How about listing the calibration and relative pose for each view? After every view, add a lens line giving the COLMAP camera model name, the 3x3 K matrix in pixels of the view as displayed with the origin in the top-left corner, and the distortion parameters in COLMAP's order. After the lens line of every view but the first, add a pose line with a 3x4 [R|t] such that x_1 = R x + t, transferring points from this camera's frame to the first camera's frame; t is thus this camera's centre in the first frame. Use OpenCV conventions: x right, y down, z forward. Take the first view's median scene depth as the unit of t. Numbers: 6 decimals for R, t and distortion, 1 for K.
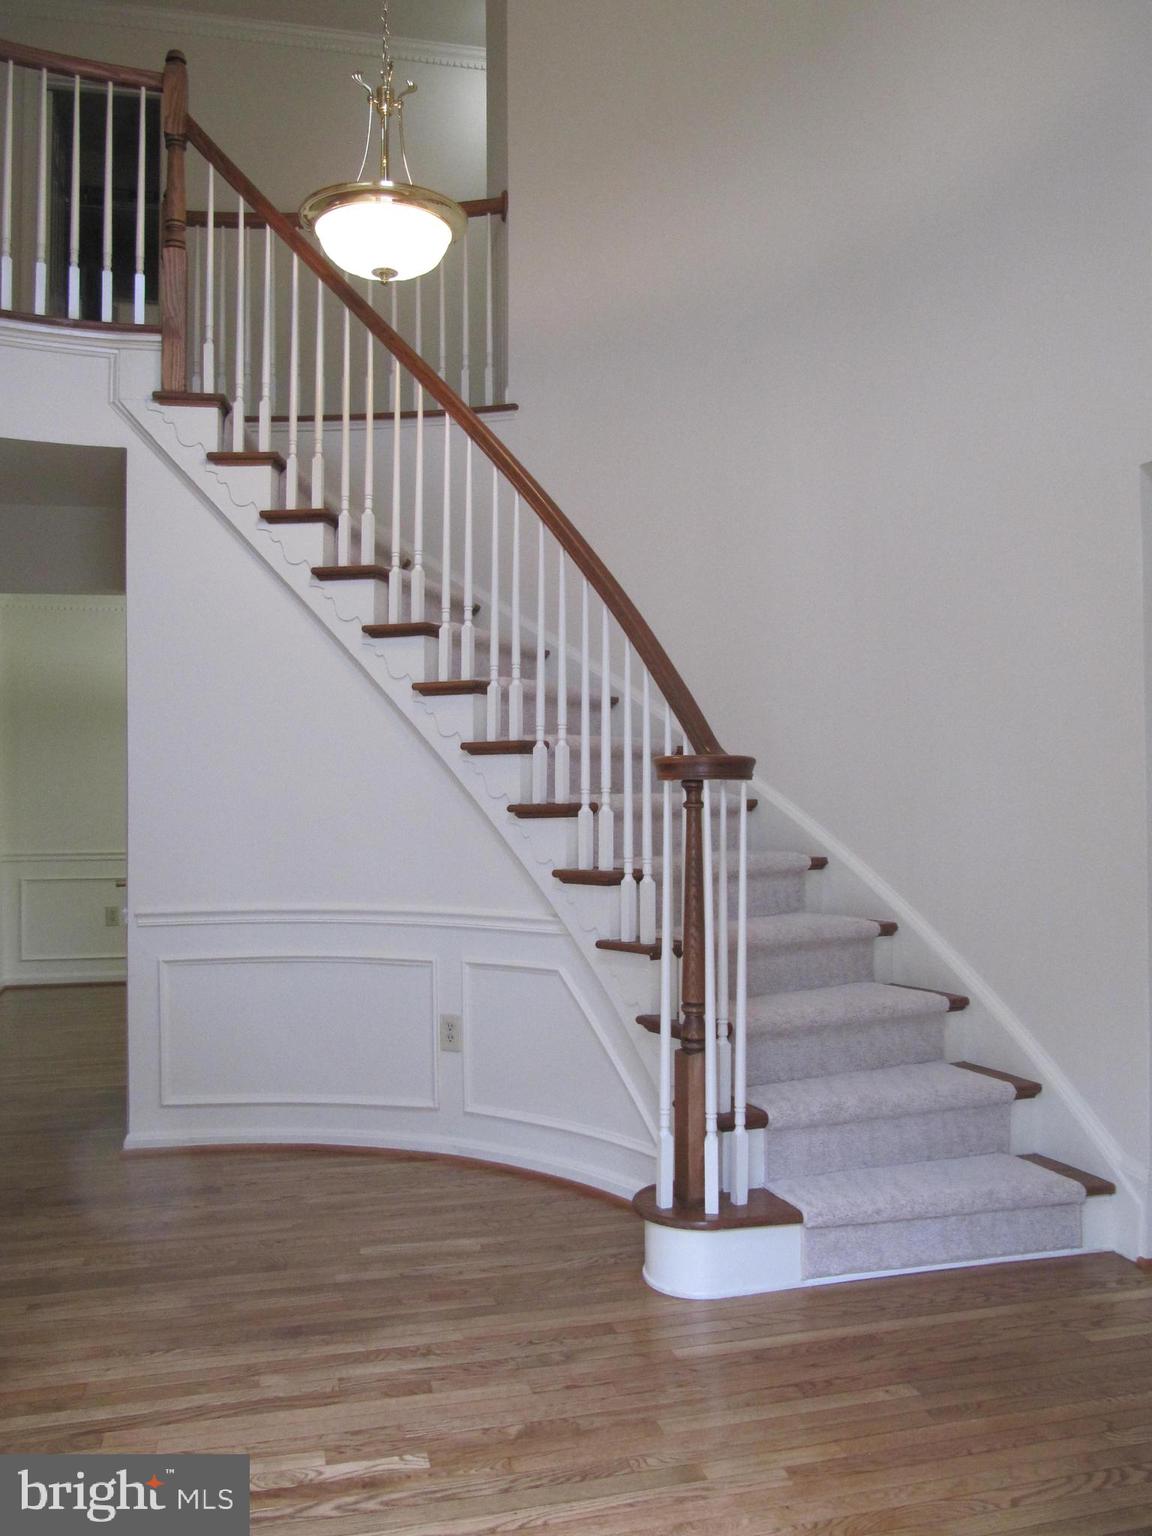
lens RADIAL K [[1401.1, 0, 576.0], [0, 1401.1, 768.0], [0, 0, 1]] dist [-0.002363, 0.306566]
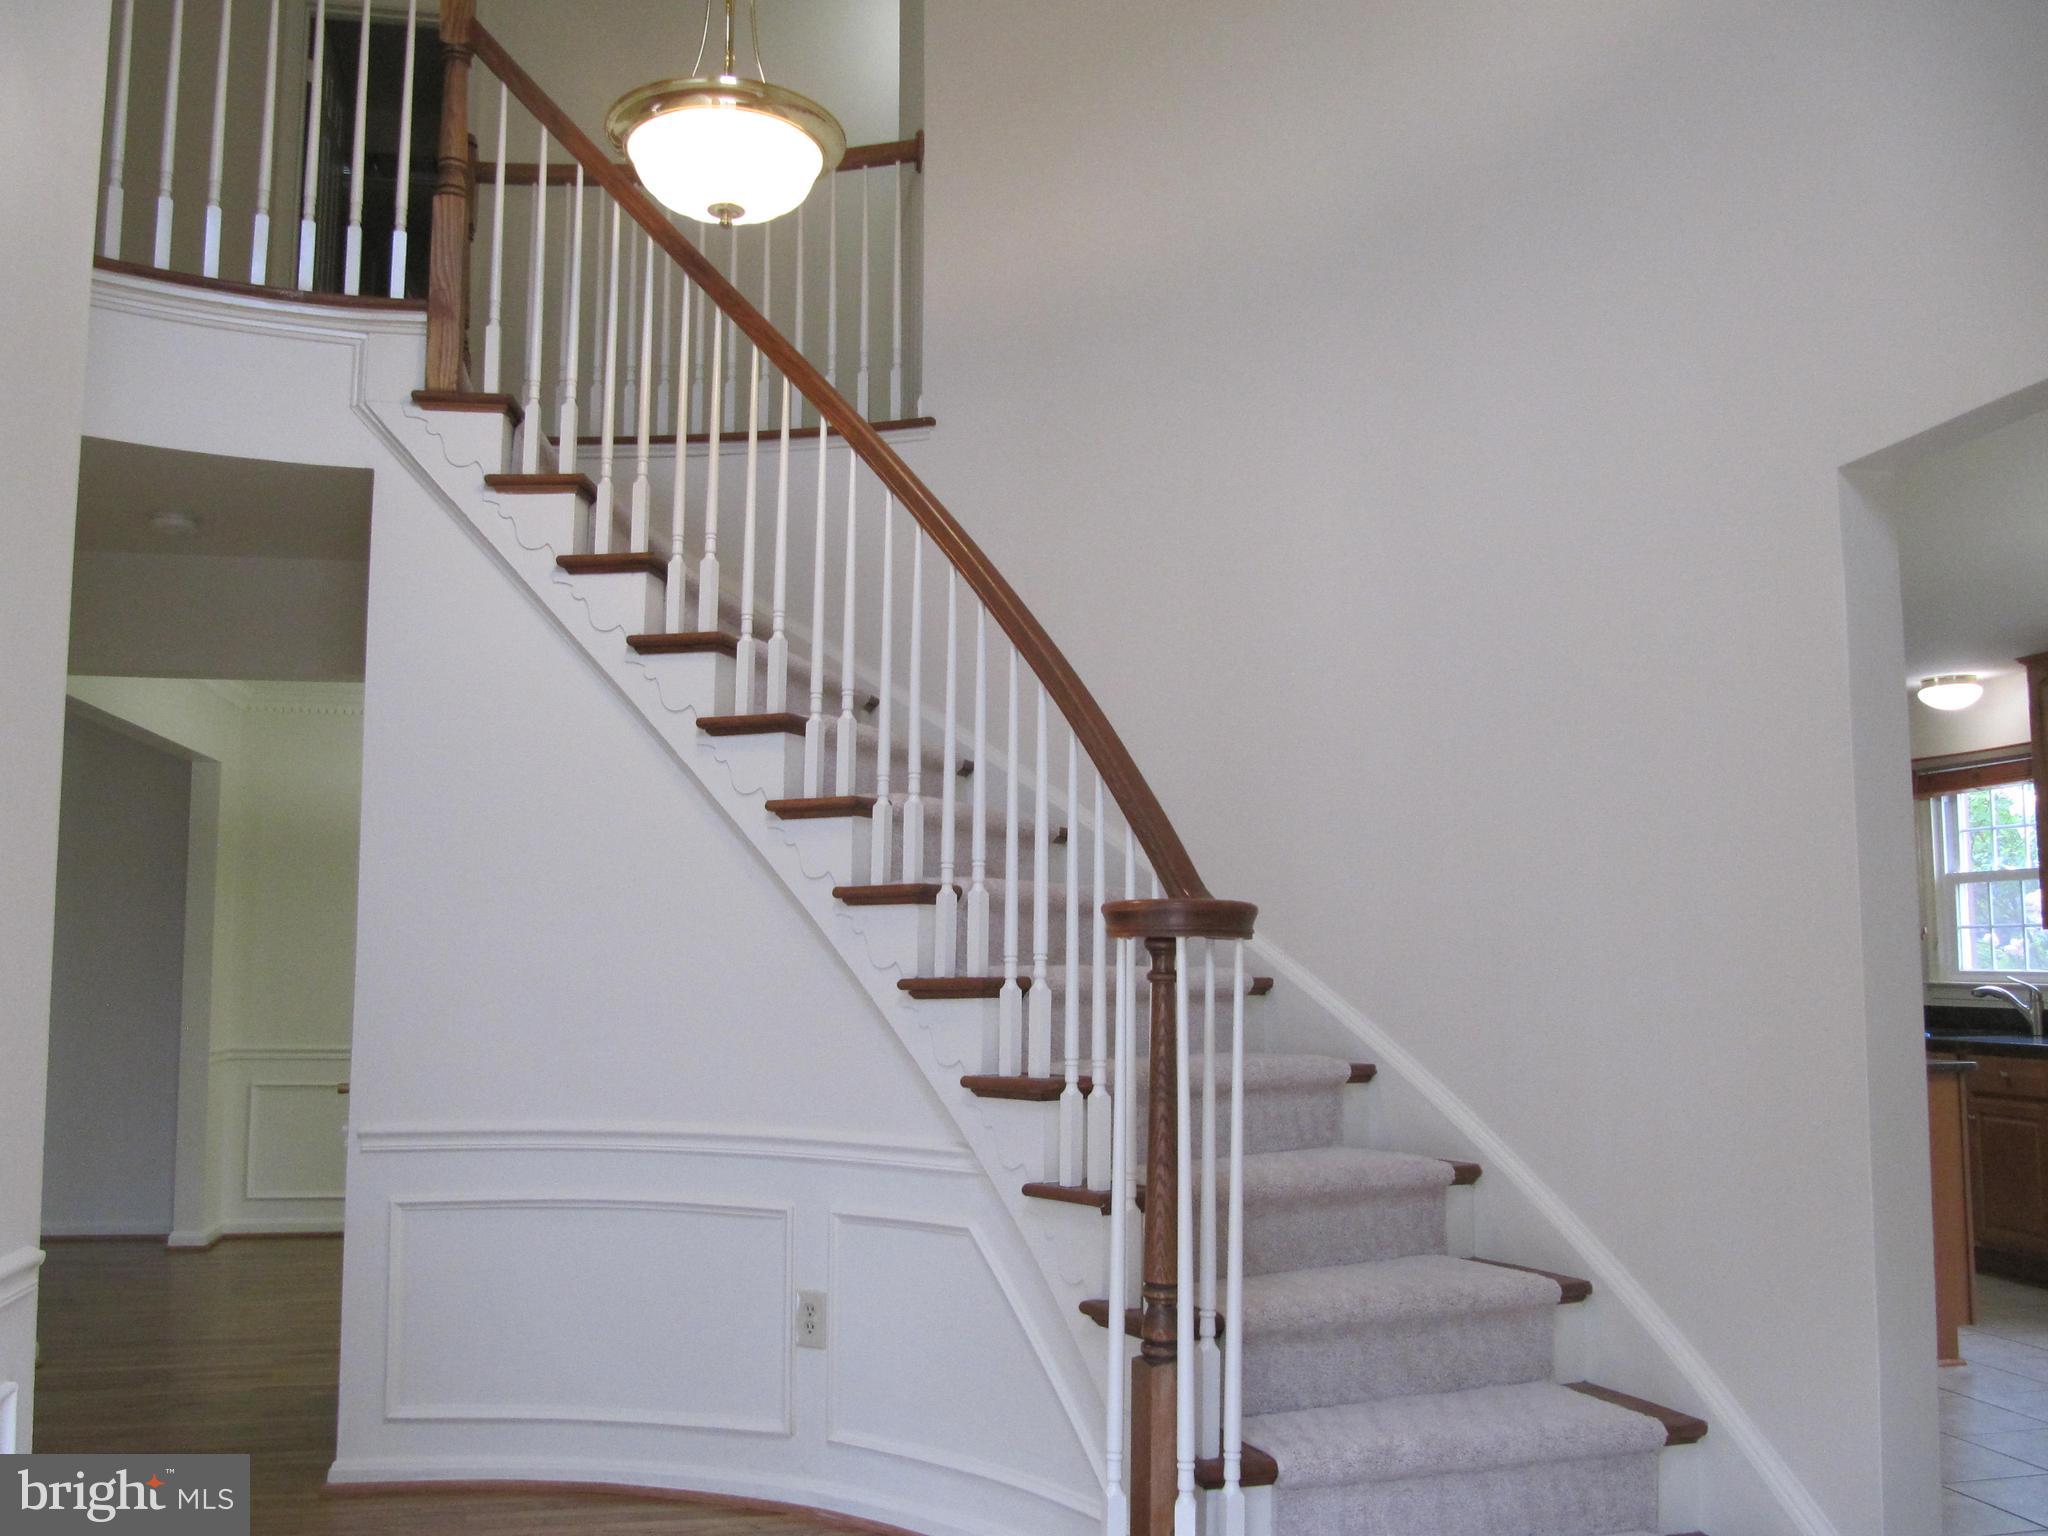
lens RADIAL K [[1731.7, 0, 1014.6], [0, 1731.7, 832.0], [0, 0, 1]] dist [-0.009245, 0.075872]
pose [[0.999044, 0.007934, -0.042980, 0.042794], [-0.011310, 0.996820, -0.078880, 0.020679], [0.042217, 0.079291, 0.995957, 0.162304]]
